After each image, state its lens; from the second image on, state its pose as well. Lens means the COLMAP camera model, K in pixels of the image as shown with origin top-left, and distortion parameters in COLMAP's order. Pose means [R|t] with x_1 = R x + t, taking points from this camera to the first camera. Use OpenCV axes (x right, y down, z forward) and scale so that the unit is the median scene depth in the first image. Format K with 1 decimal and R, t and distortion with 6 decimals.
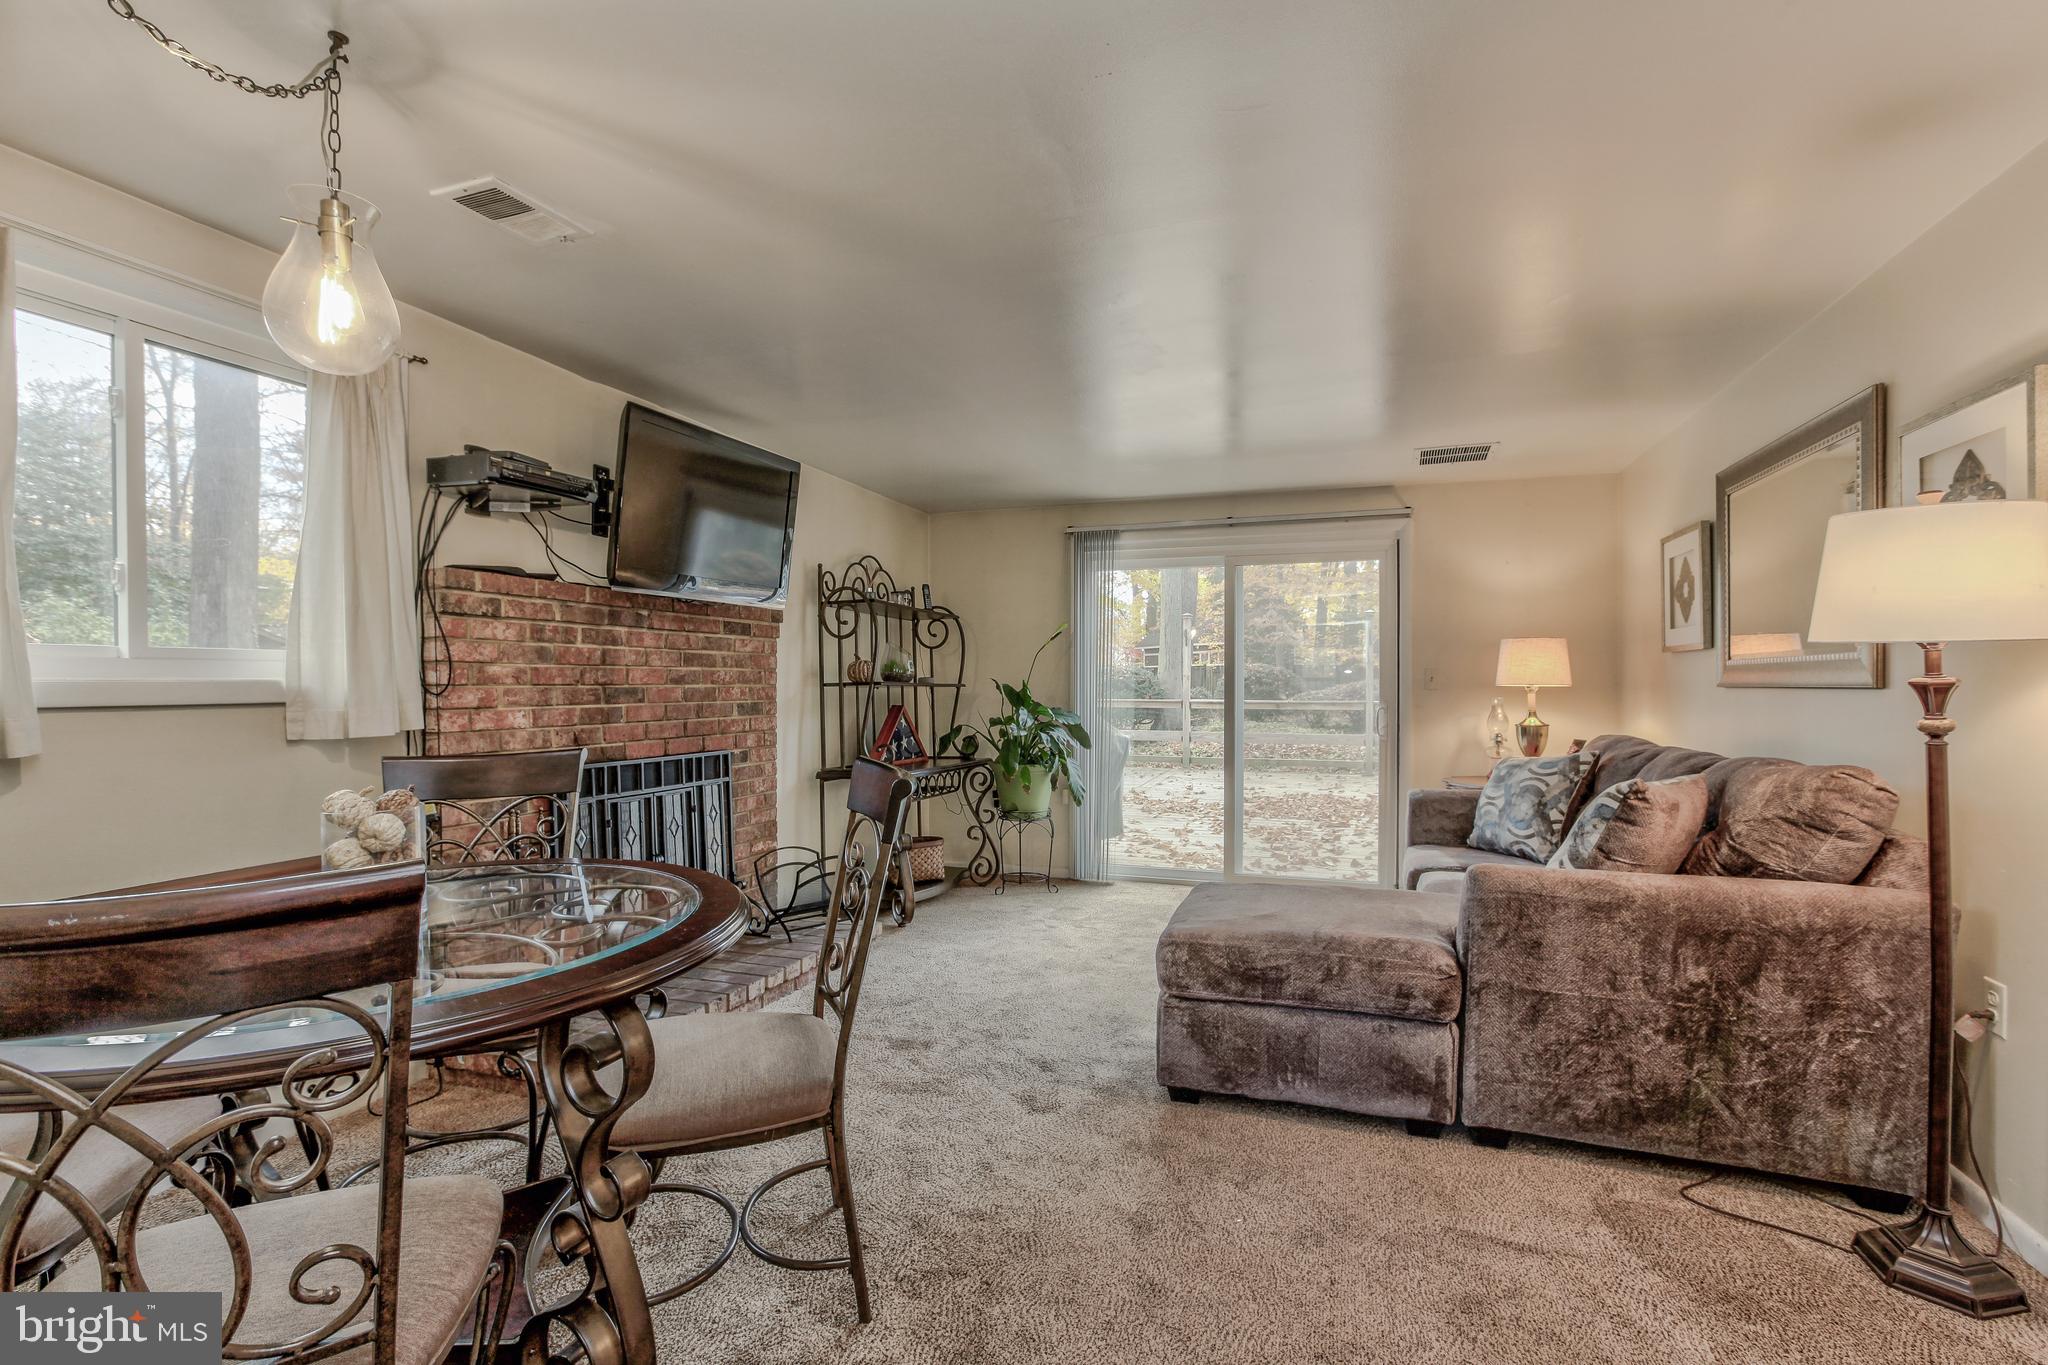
lens RADIAL K [[940.8, 0, 1028.5], [0, 940.8, 687.6], [0, 0, 1]] dist [-0.030091, 0.014761]
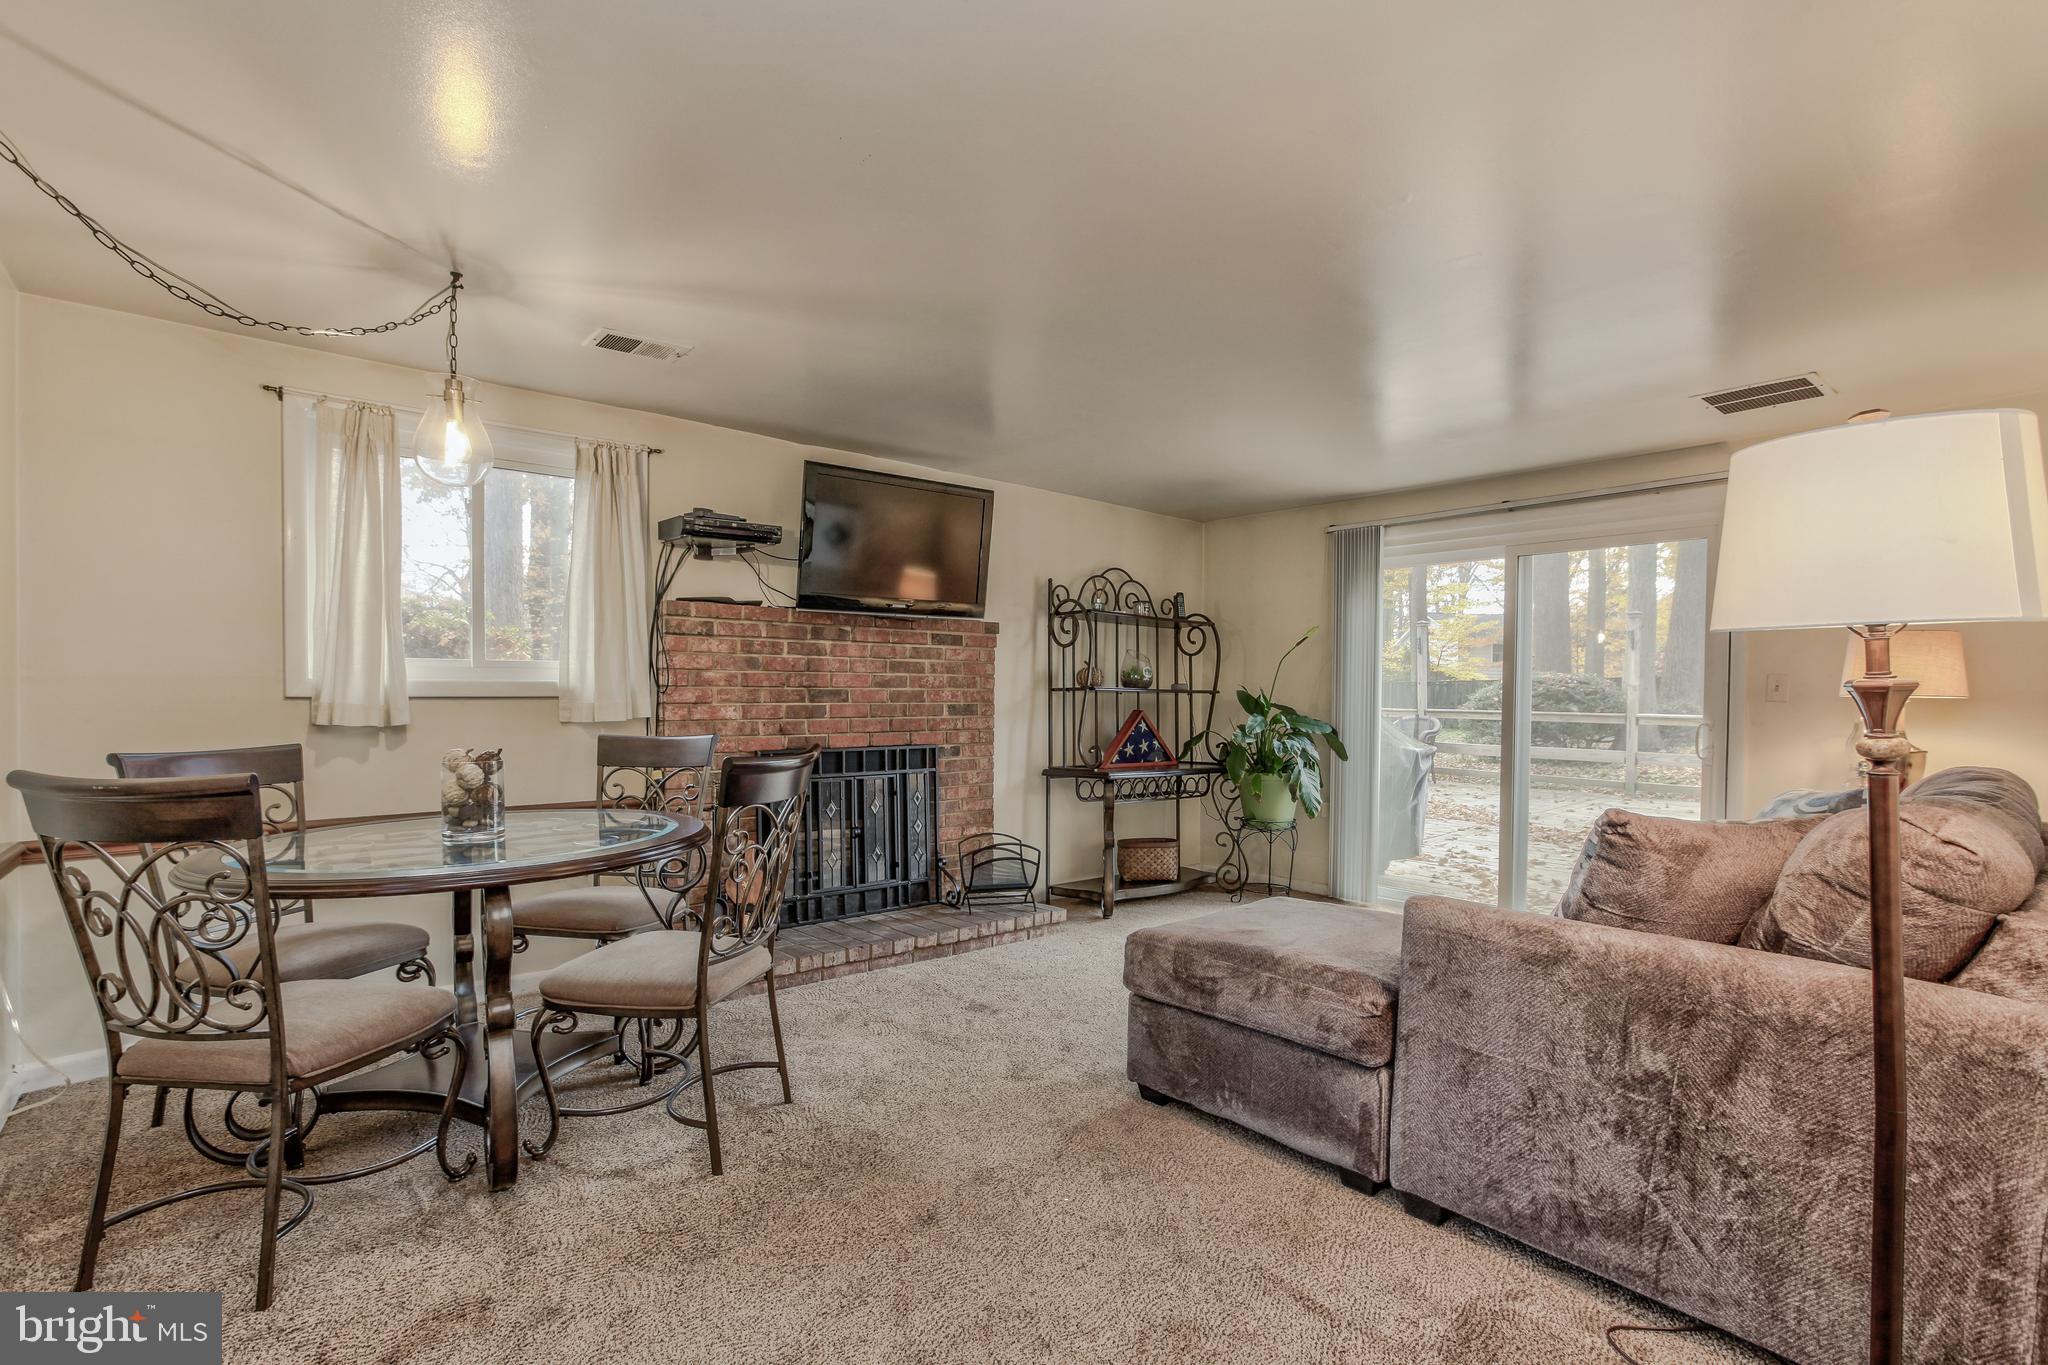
lens RADIAL K [[940.8, 0, 1009.1], [0, 940.8, 702.0], [0, 0, 1]] dist [-0.030091, 0.014761]
pose [[0.870420, 0.013085, -0.492136, 0.568385], [-0.010188, 0.999911, 0.008567, 0.005173], [0.492204, -0.002443, 0.870476, 0.050119]]
